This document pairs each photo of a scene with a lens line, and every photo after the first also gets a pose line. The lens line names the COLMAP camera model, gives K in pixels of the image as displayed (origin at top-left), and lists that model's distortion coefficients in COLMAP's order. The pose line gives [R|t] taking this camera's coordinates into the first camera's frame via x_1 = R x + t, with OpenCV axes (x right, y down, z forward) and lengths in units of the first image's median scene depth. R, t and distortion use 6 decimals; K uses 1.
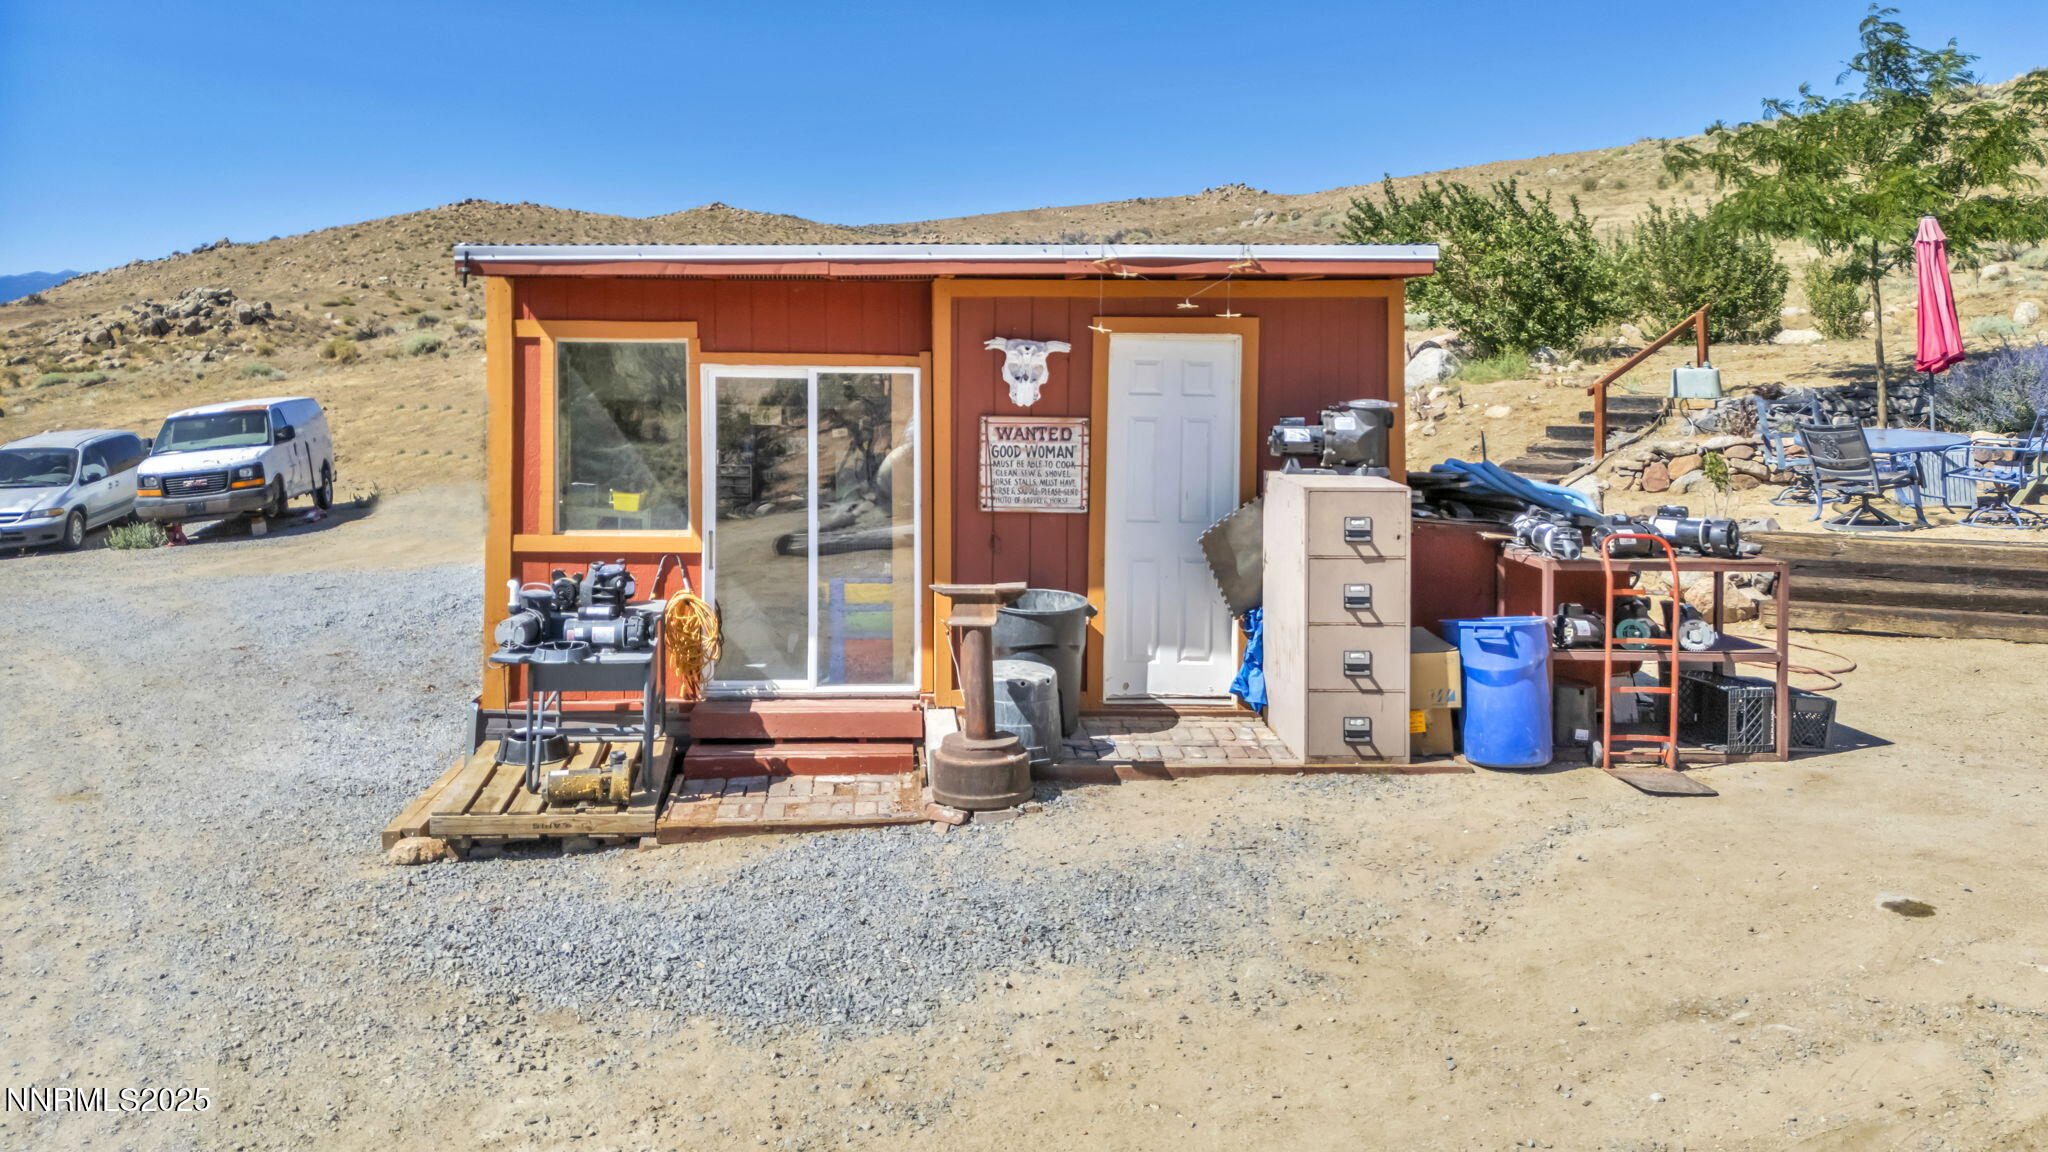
lens RADIAL K [[1527.2, 0, 912.6], [0, 1527.2, 481.5], [0, 0, 1]] dist [0.117042, -0.127628]
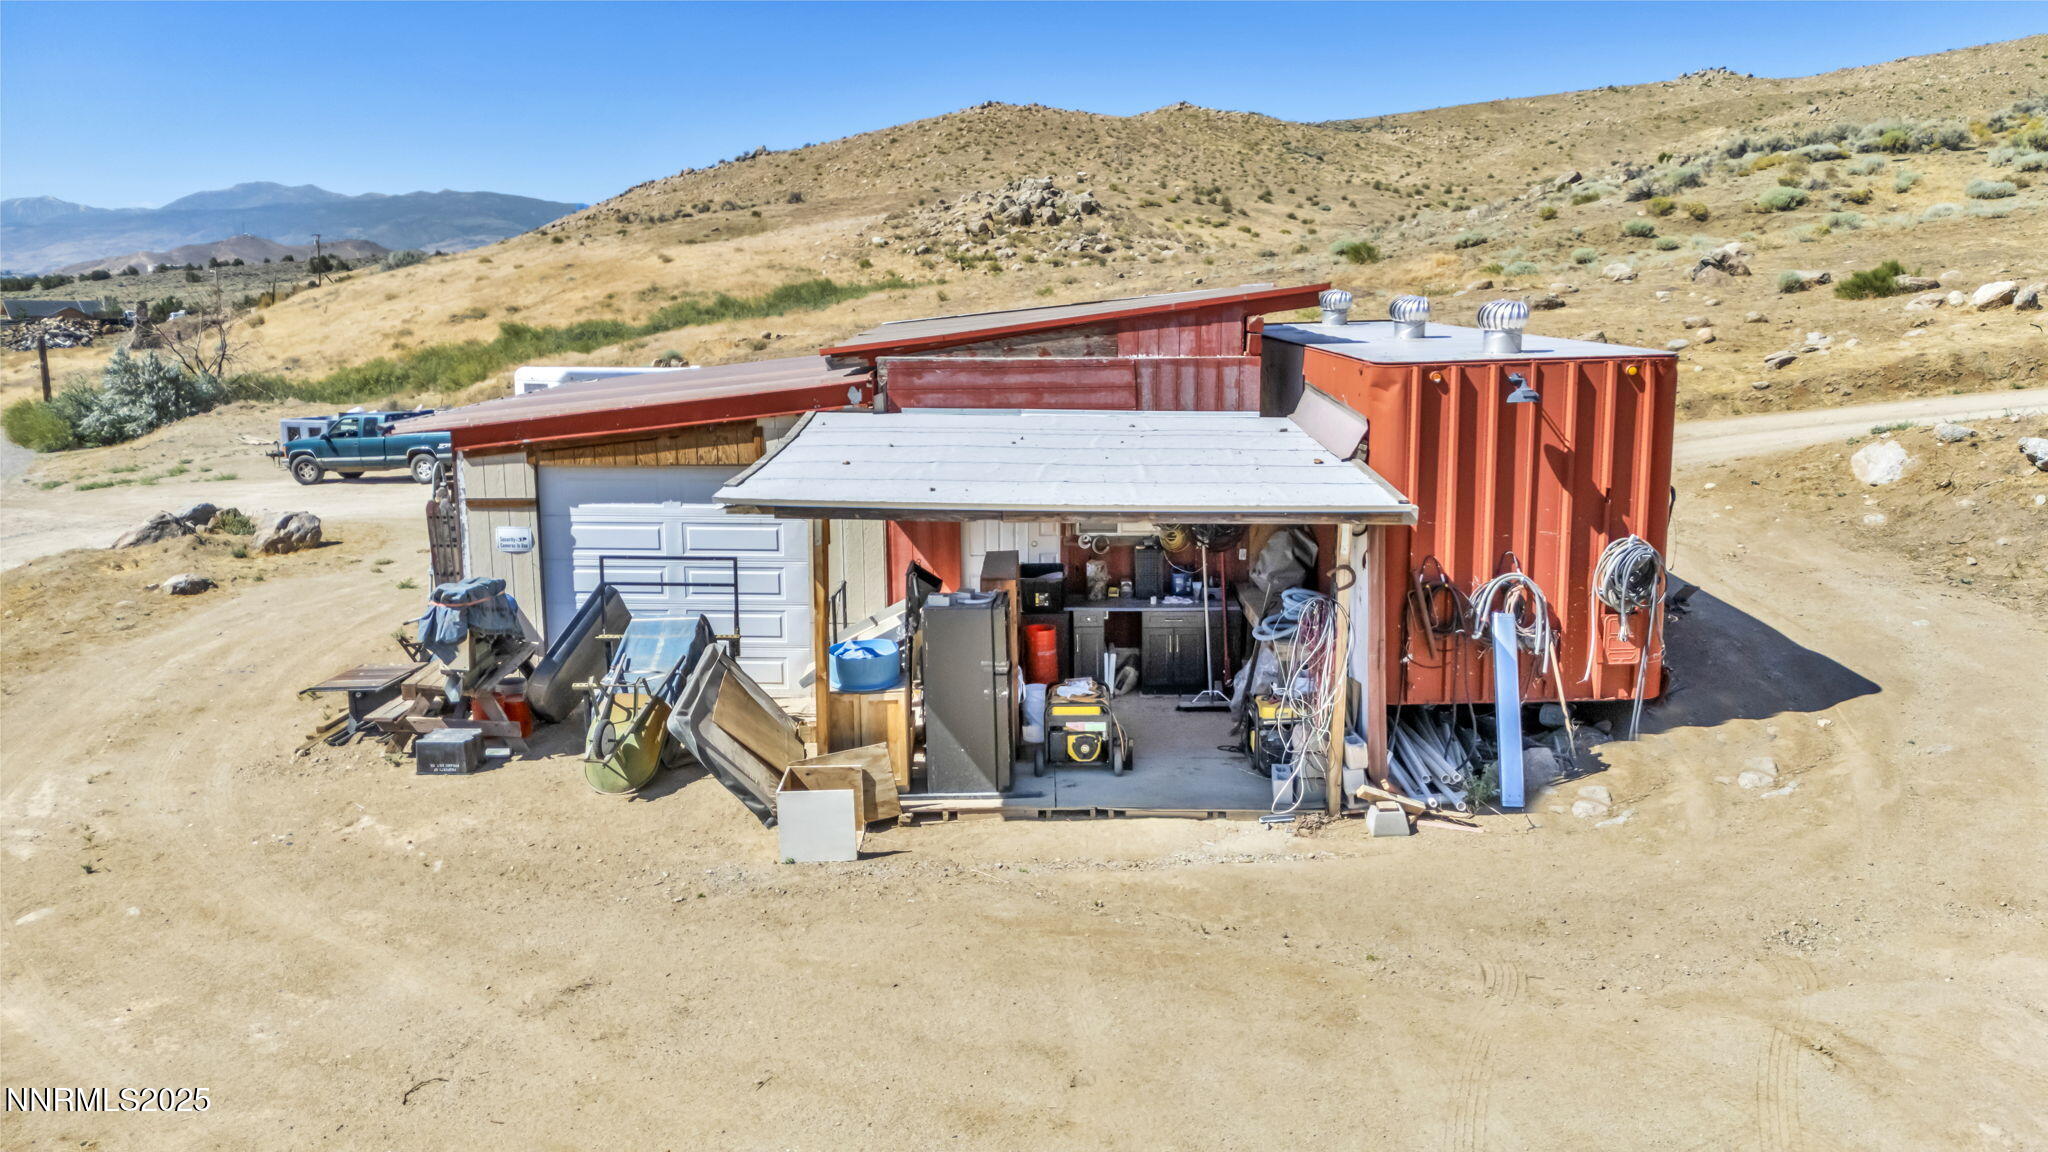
lens RADIAL K [[1489.1, 0, 1026.7], [0, 1489.1, 591.2], [0, 0, 1]] dist [0.091786, -0.094232]
pose [[0.989859, 0.025501, -0.139745, -4.992747], [-0.007042, 0.991354, 0.131022, 0.247601], [0.141878, -0.128709, 0.981481, -0.081505]]
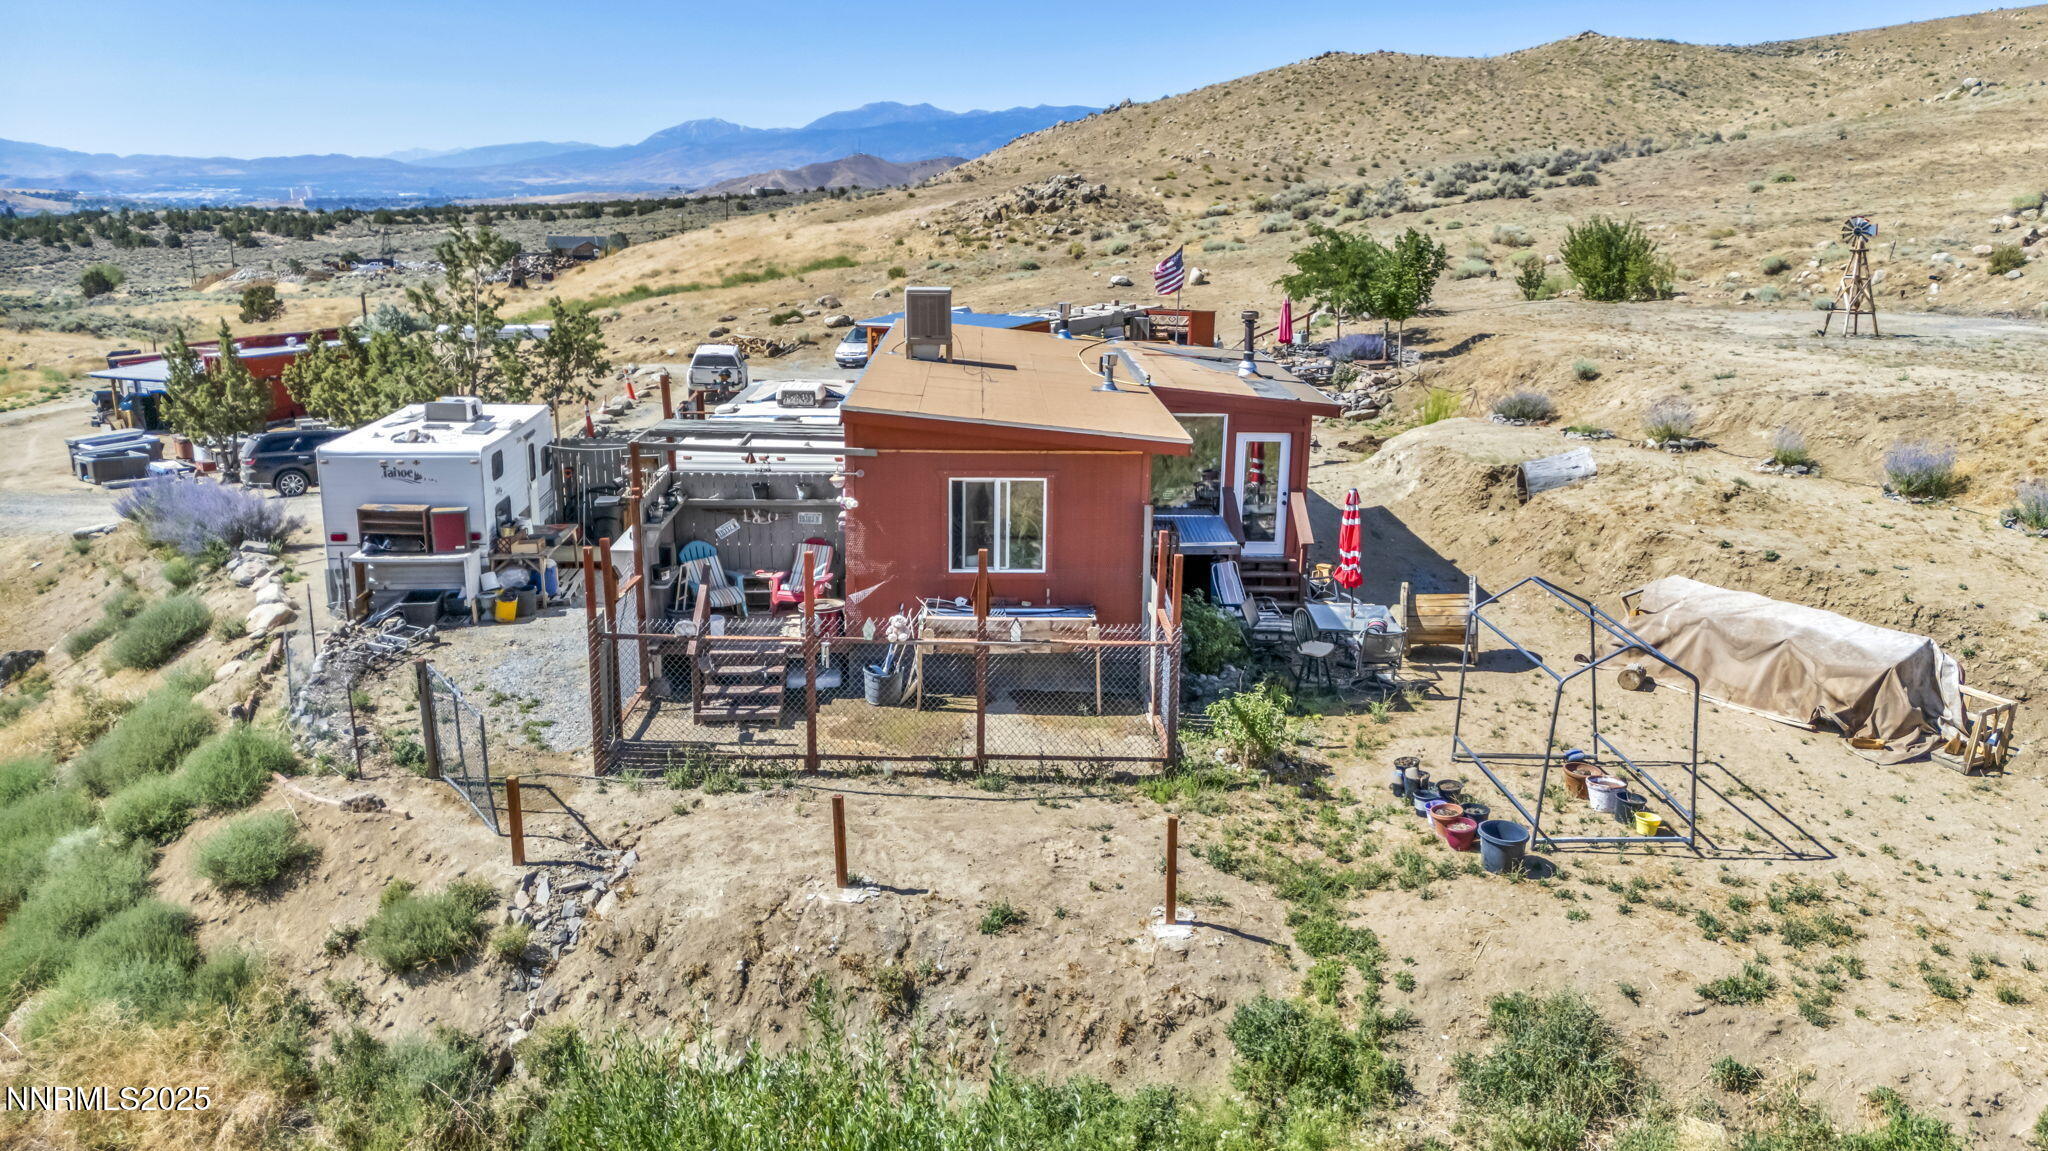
lens RADIAL K [[1496.6, 0, 1024.0], [0, 1496.6, 575.5], [0, 0, 1]] dist [0.084026, -0.078759]
pose [[0.876285, 0.116403, -0.467520, 2.931535], [-0.033229, 0.982666, 0.182382, -0.266648], [0.480645, -0.144284, 0.864964, -3.666203]]
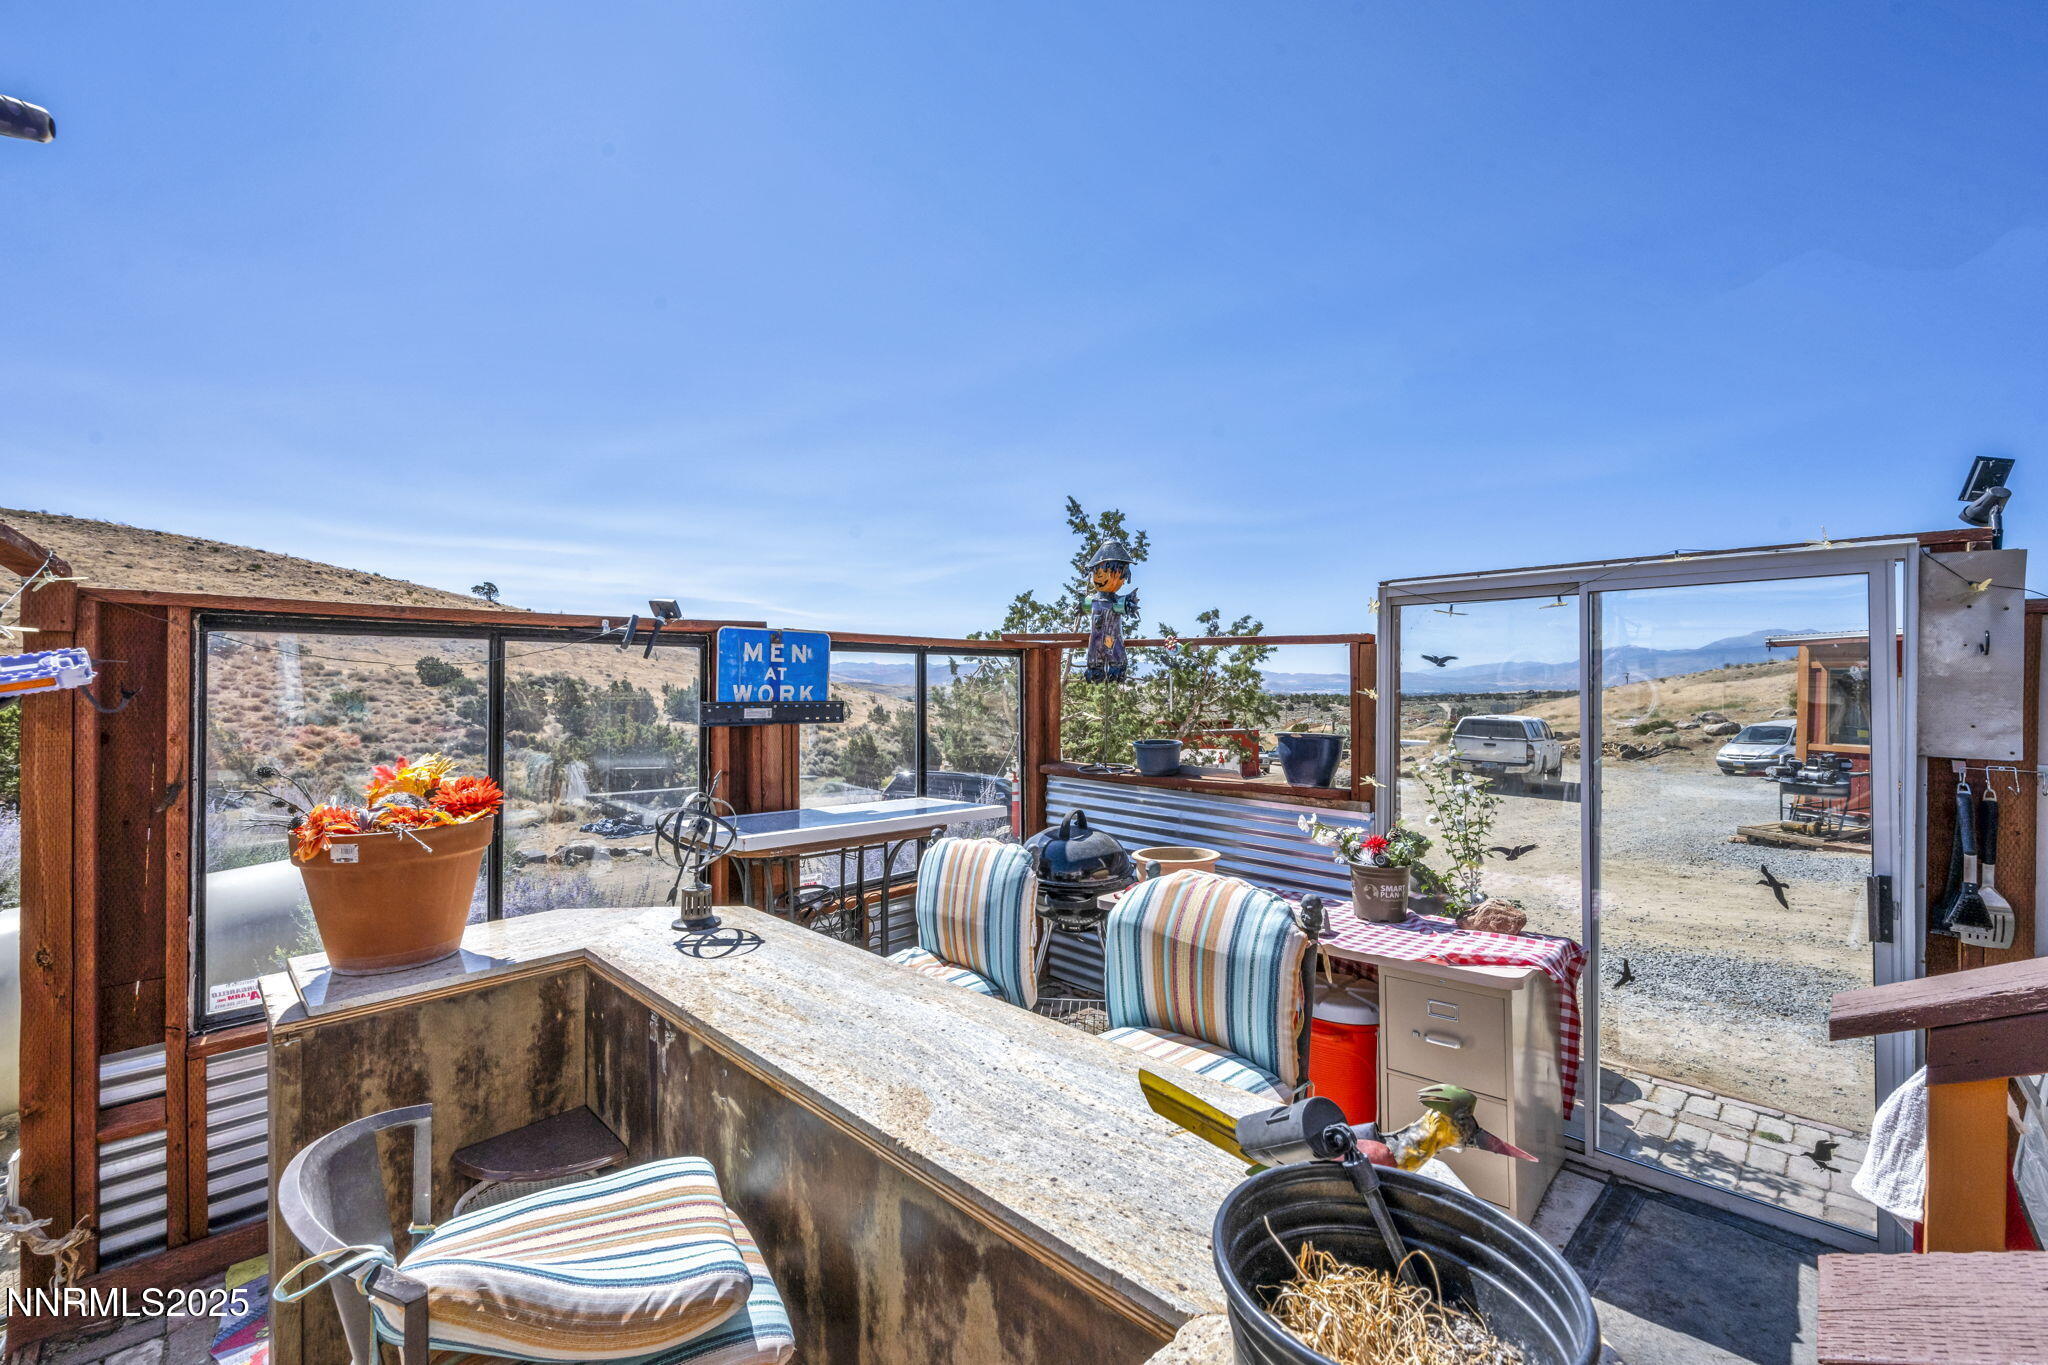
lens RADIAL K [[835.6, 0, 1046.8], [0, 835.6, 678.3], [0, 0, 1]] dist [-0.002852, -0.000273]
pose [[0.262622, -0.011905, -0.964825, 0.756485], [-0.073070, 0.996807, -0.032189, 0.064035], [0.962128, 0.078953, 0.260913, -0.619749]]
